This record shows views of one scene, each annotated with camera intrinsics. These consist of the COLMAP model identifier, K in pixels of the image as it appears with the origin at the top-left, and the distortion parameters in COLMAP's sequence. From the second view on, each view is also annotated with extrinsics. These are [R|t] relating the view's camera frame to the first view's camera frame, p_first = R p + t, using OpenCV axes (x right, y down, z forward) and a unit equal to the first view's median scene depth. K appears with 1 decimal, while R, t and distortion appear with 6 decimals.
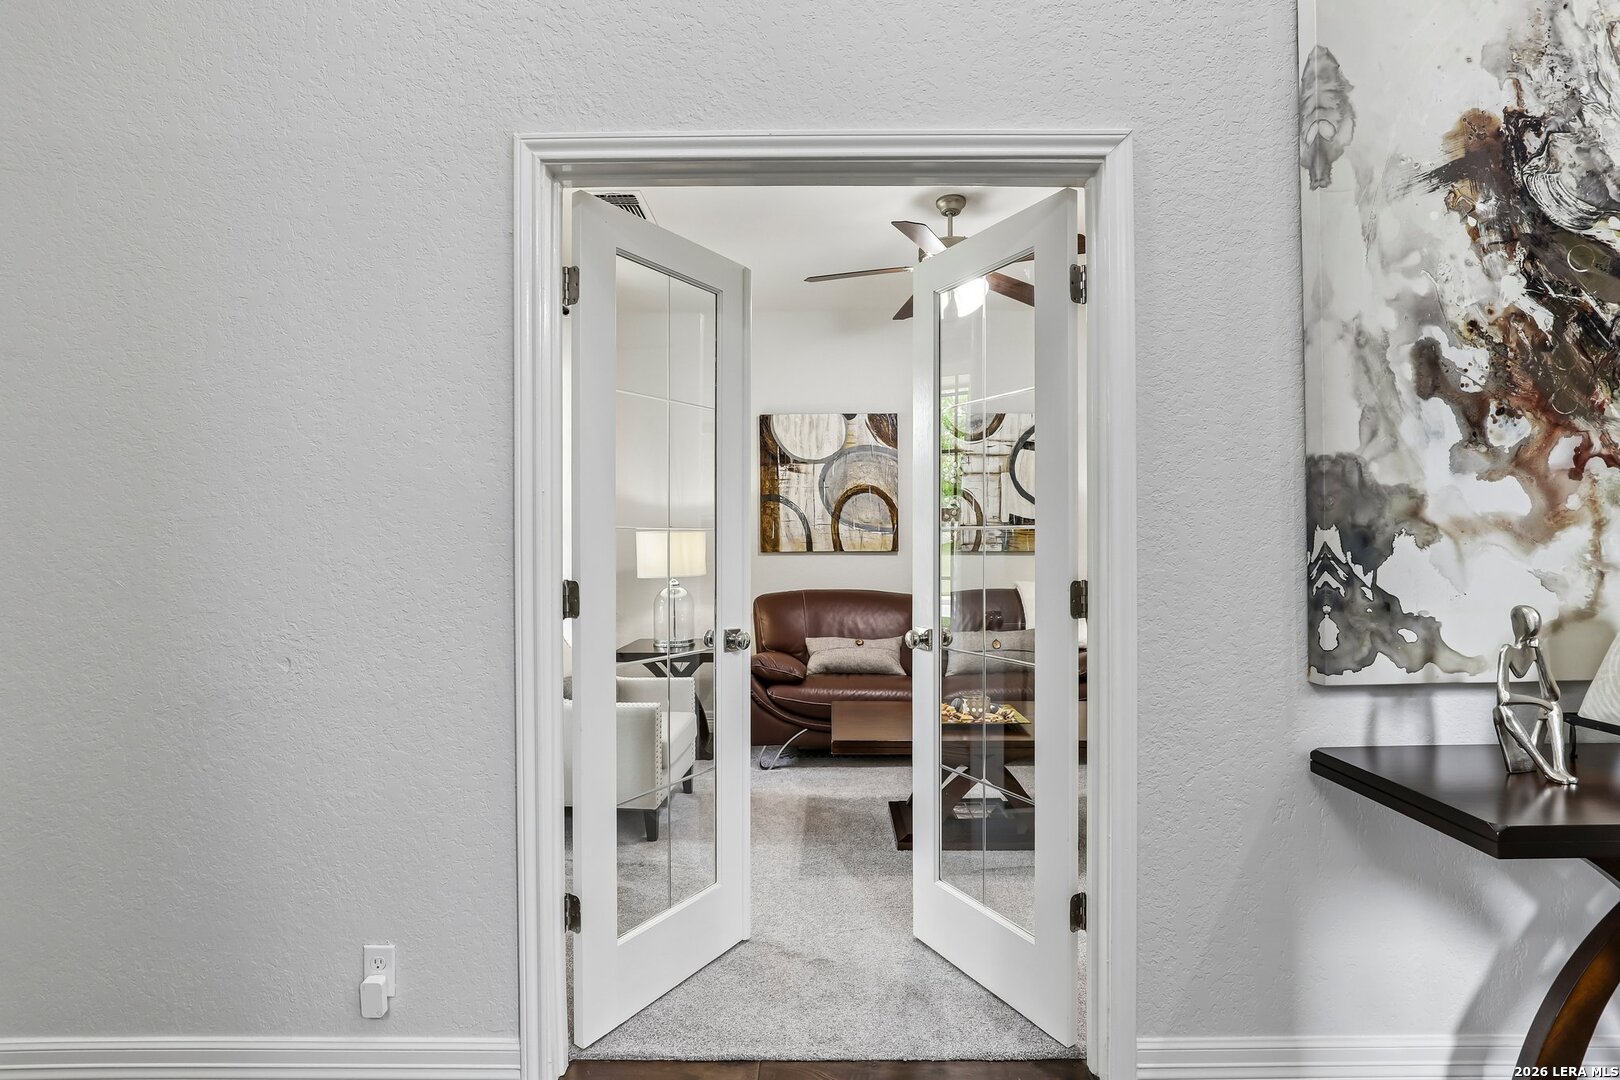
lens RADIAL K [[743.5, 0, 810.3], [0, 743.5, 539.4], [0, 0, 1]] dist [-0.030596, 0.005000]
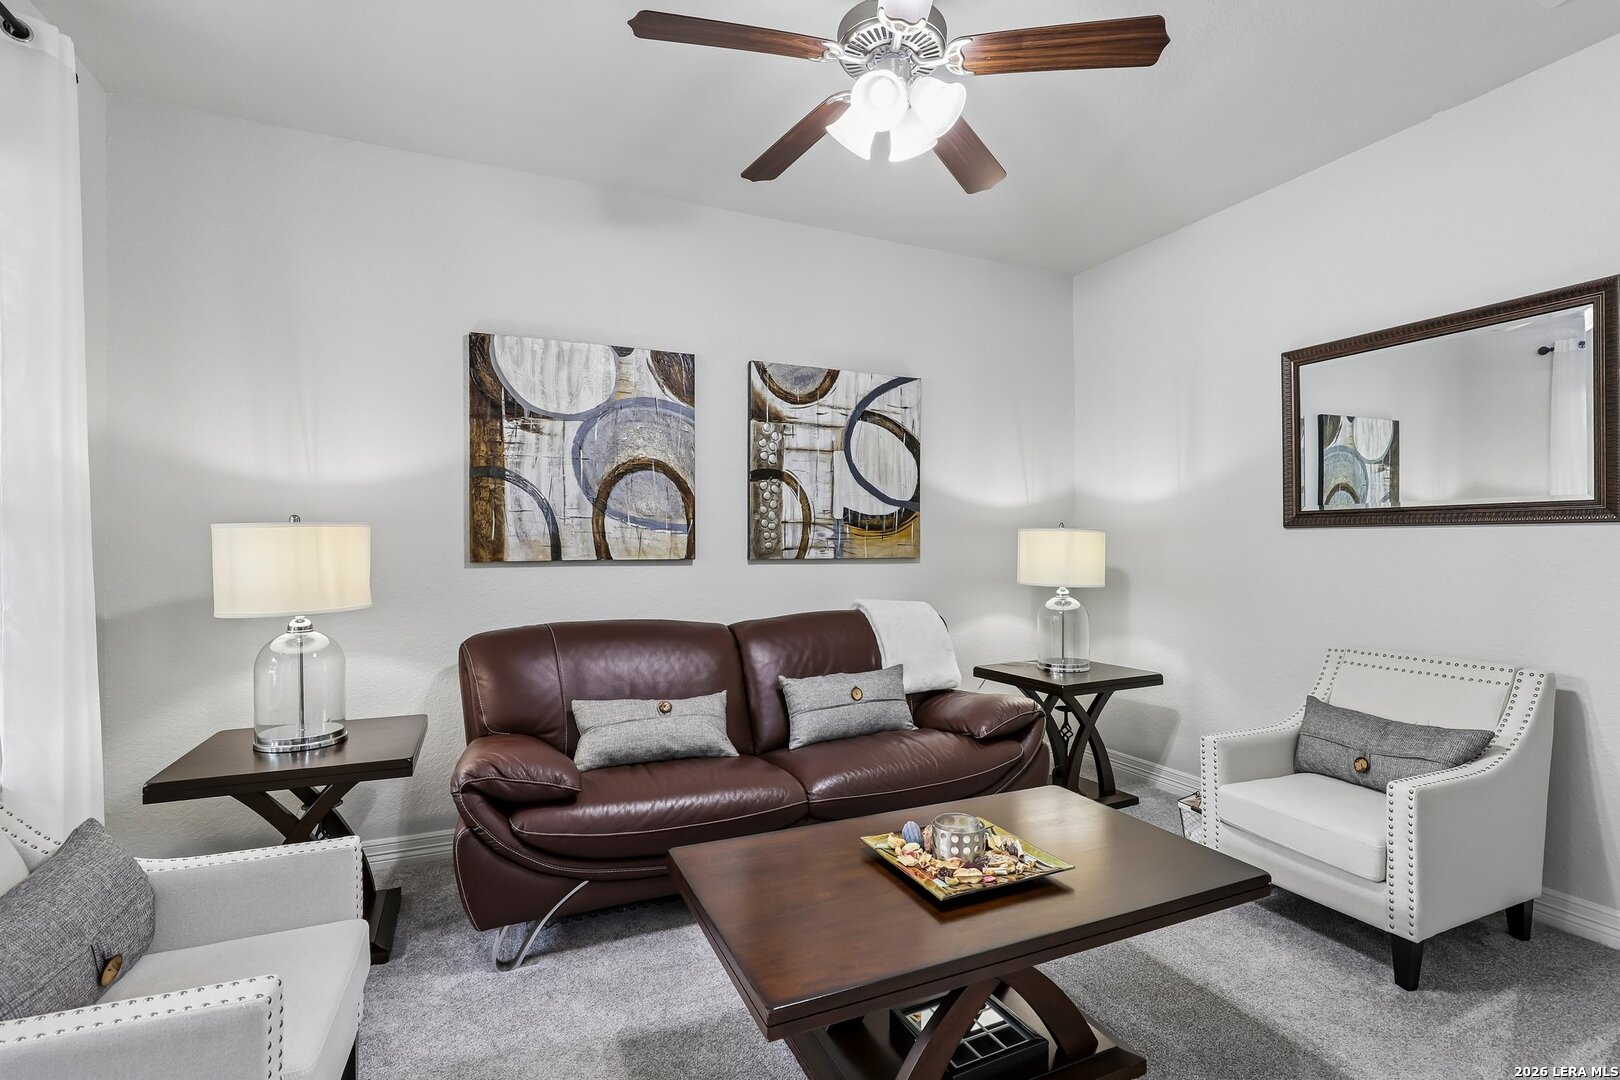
lens RADIAL K [[743.5, 0, 817.9], [0, 743.5, 541.3], [0, 0, 1]] dist [-0.030596, 0.005000]
pose [[0.899944, 0.003996, 0.435988, -0.074440], [-0.002530, 0.999989, -0.003944, 0.001941], [-0.435999, 0.002446, 0.899944, 0.347144]]
